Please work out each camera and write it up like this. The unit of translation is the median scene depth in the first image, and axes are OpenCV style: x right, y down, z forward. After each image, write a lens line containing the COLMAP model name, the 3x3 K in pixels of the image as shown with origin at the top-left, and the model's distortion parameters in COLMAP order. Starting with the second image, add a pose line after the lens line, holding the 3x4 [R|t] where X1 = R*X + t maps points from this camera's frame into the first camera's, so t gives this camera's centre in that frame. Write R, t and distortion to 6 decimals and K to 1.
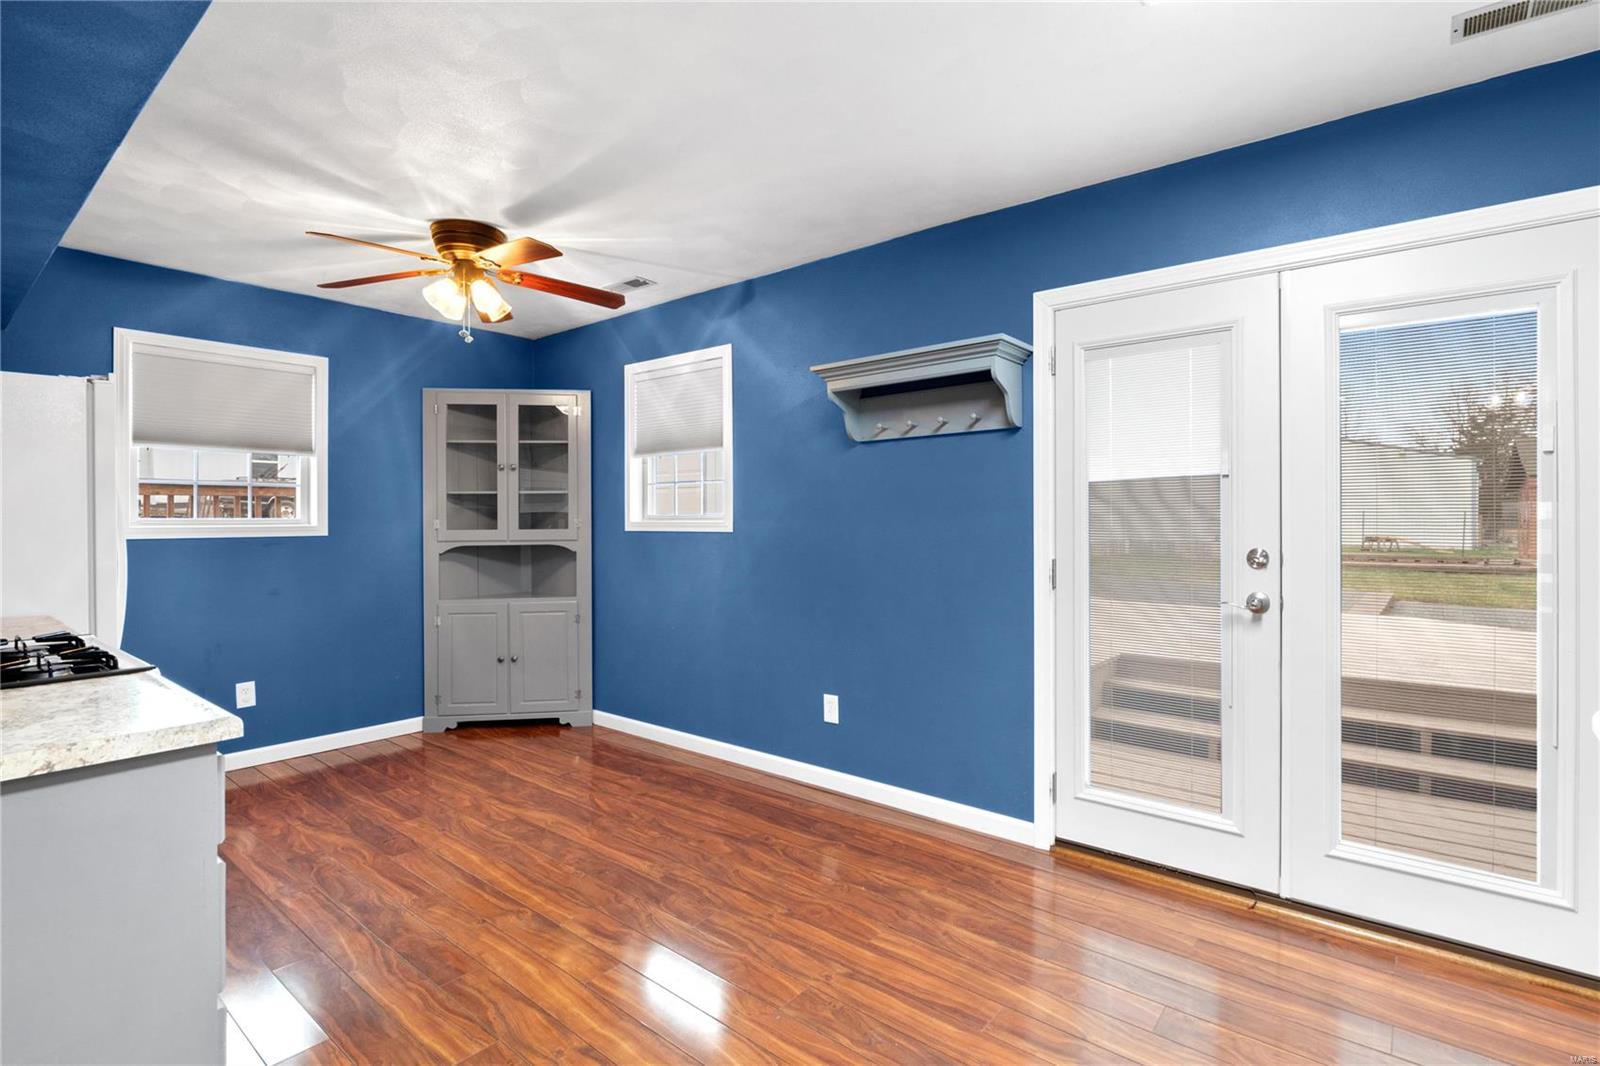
lens RADIAL K [[764.1, 0, 811.9], [0, 764.1, 518.8], [0, 0, 1]] dist [-0.003064, -0.000456]
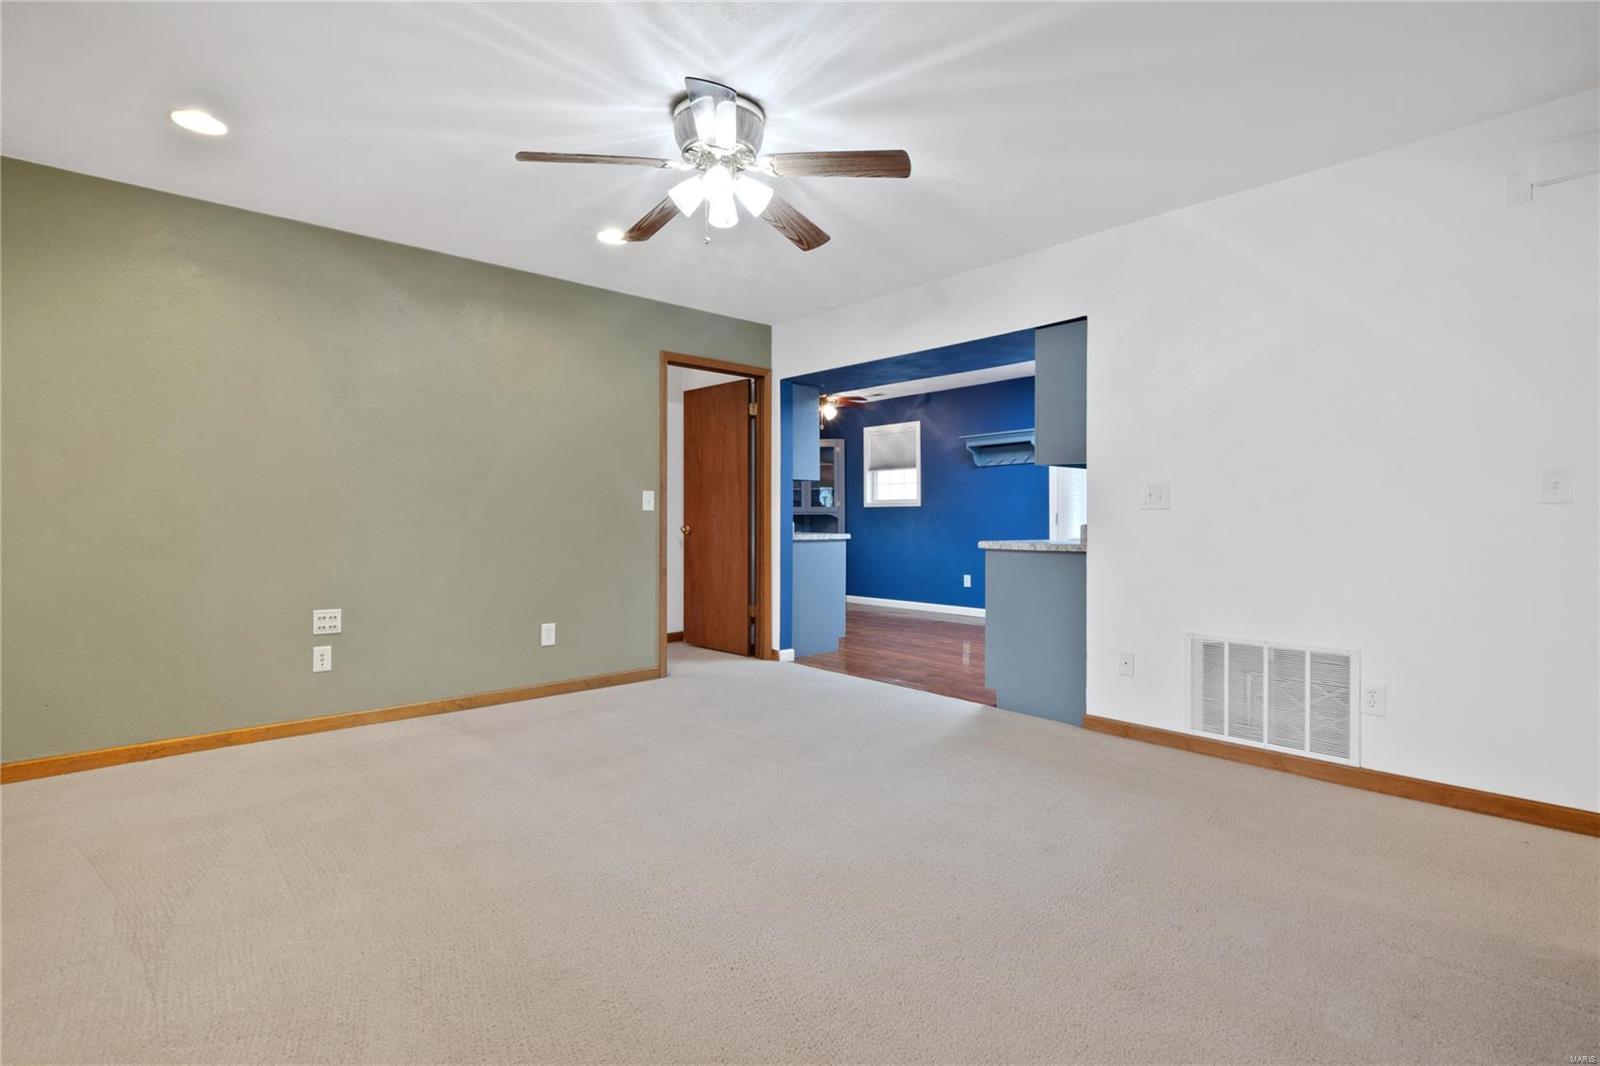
lens RADIAL K [[764.1, 0, 801.1], [0, 764.1, 522.4], [0, 0, 1]] dist [-0.003064, -0.000456]
pose [[0.986645, -0.001248, -0.162883, -0.090197], [0.002582, 0.999965, 0.007983, 0.048075], [0.162867, -0.008296, 0.986613, -1.307799]]
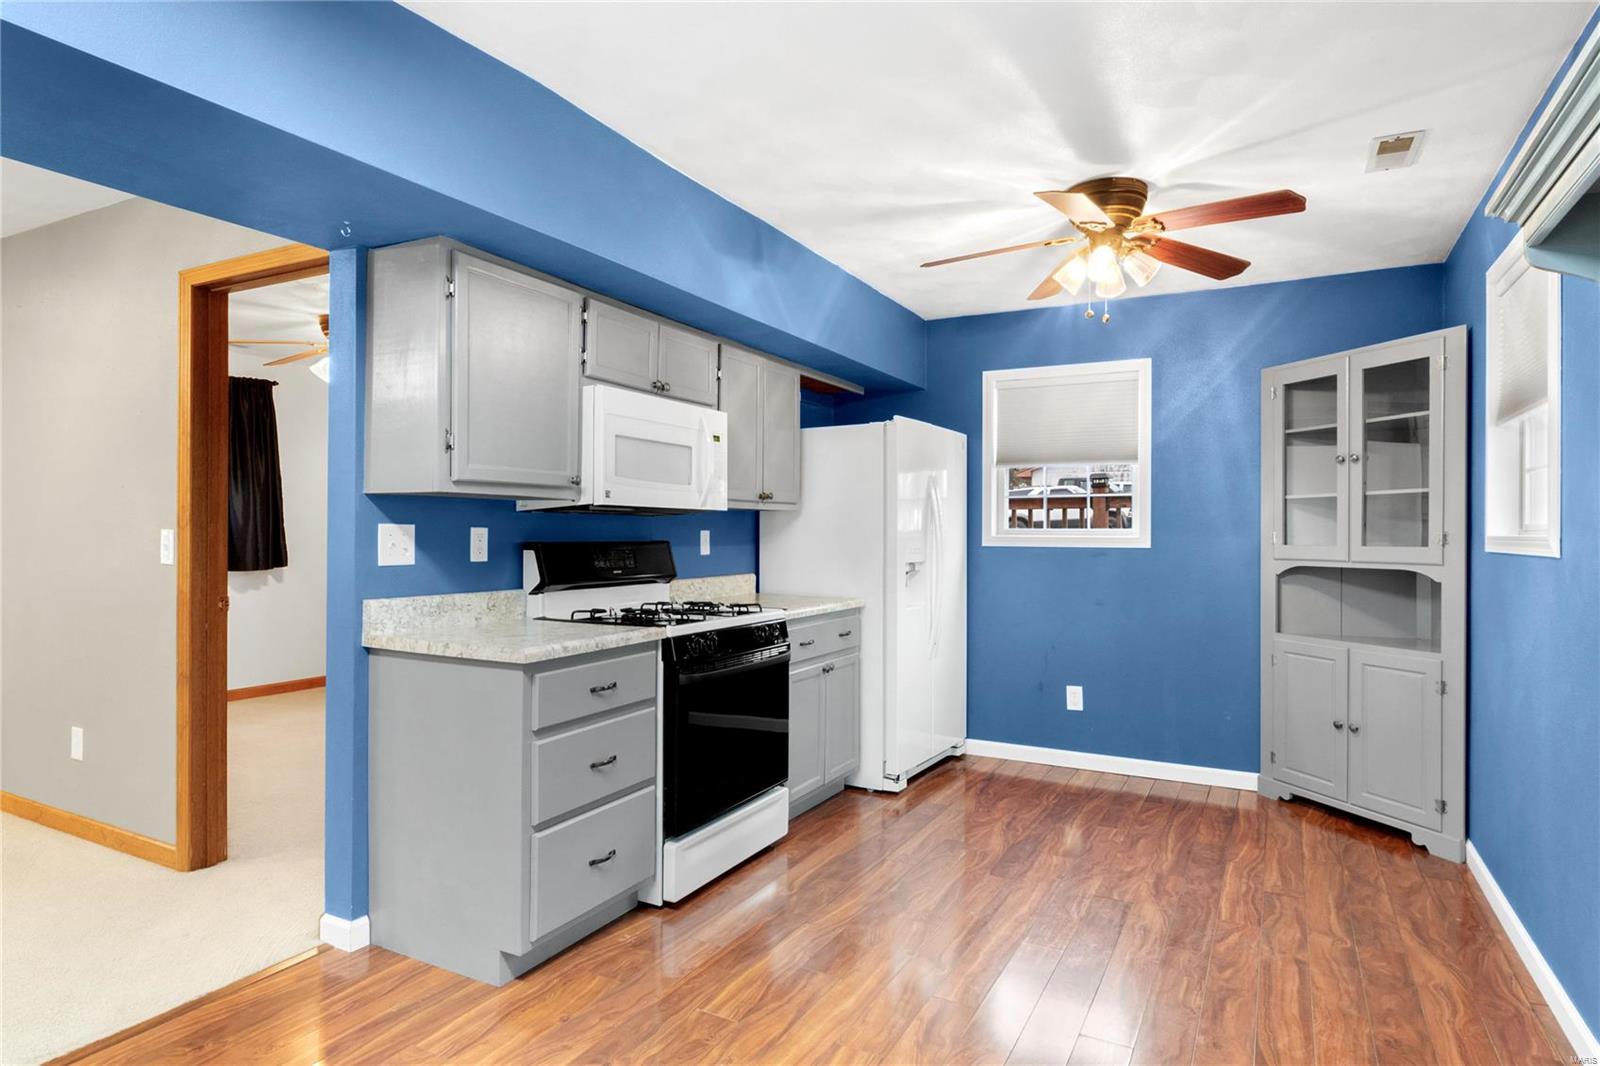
lens RADIAL K [[896.4, 0, 810.3], [0, 896.4, 535.1], [0, 0, 1]] dist [0.001592, 0.000242]
pose [[0.191742, 0.007047, -0.981420, 0.405939], [-0.004115, 0.999971, 0.006377, 0.001081], [0.981437, 0.002815, 0.191765, 0.424087]]
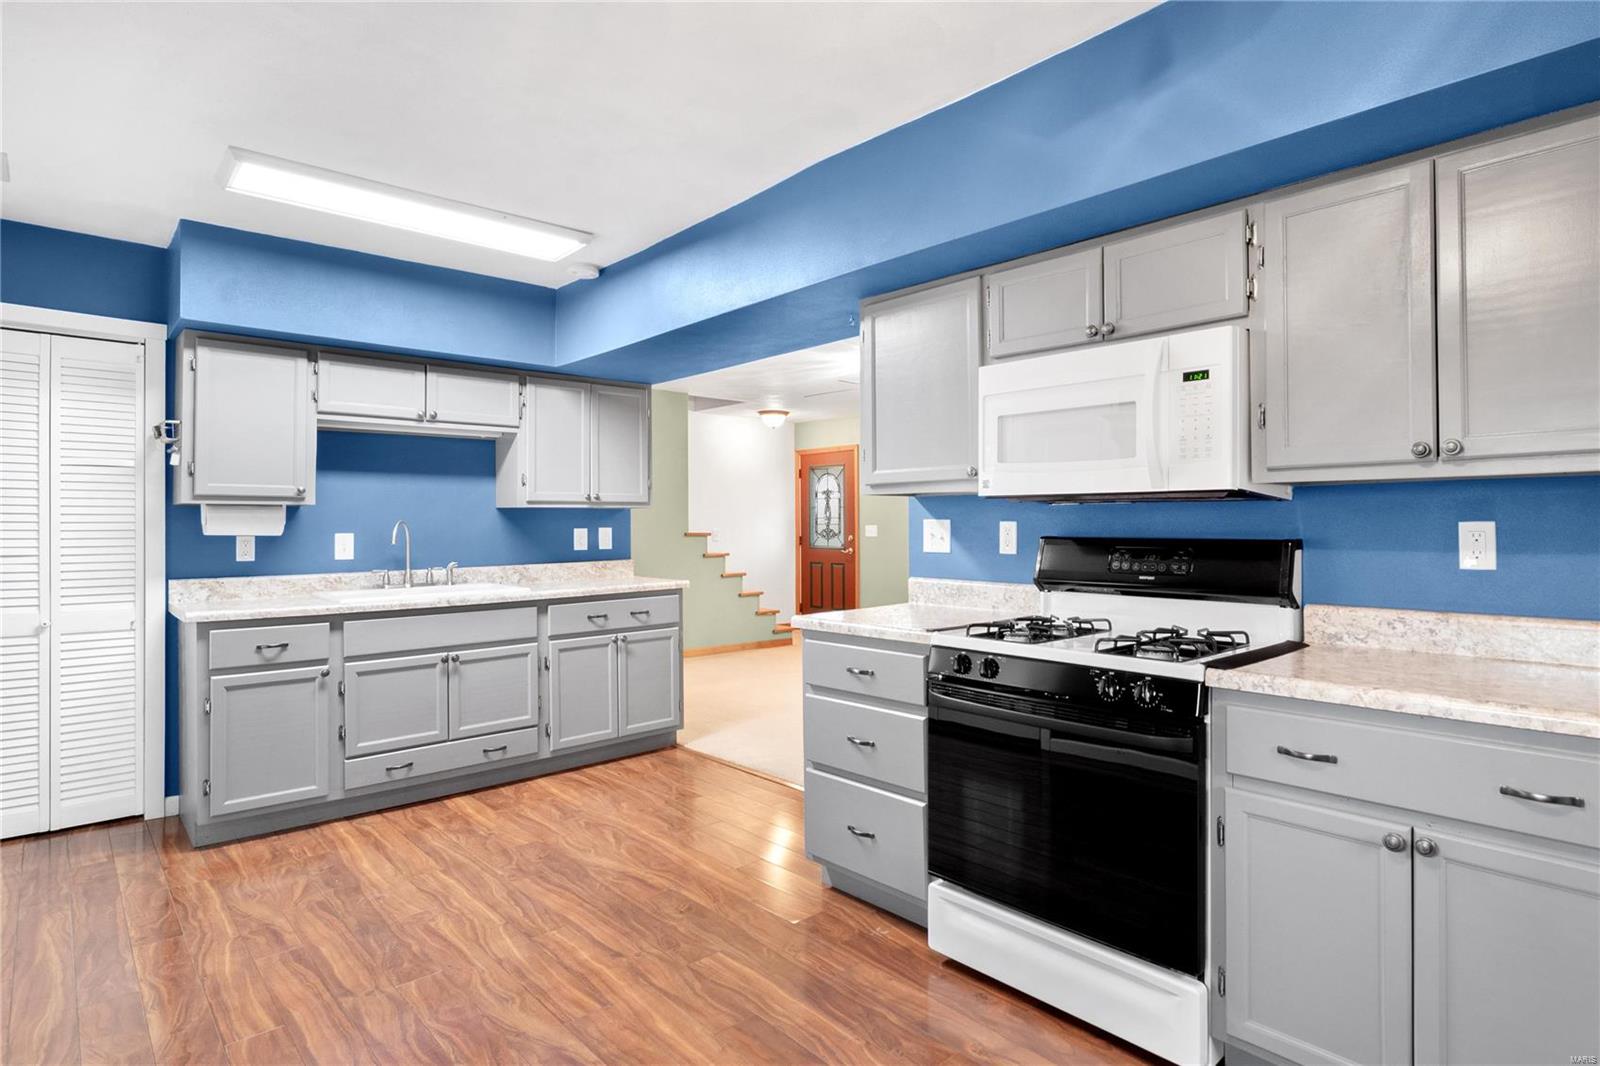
lens RADIAL K [[853.8, 0, 808.6], [0, 853.8, 516.3], [0, 0, 1]] dist [-0.002925, -0.000982]
pose [[-0.987203, 0.003755, 0.159427, -0.398576], [0.002203, 0.999948, -0.009911, 0.003452], [-0.159456, -0.009433, -0.987160, 1.122139]]
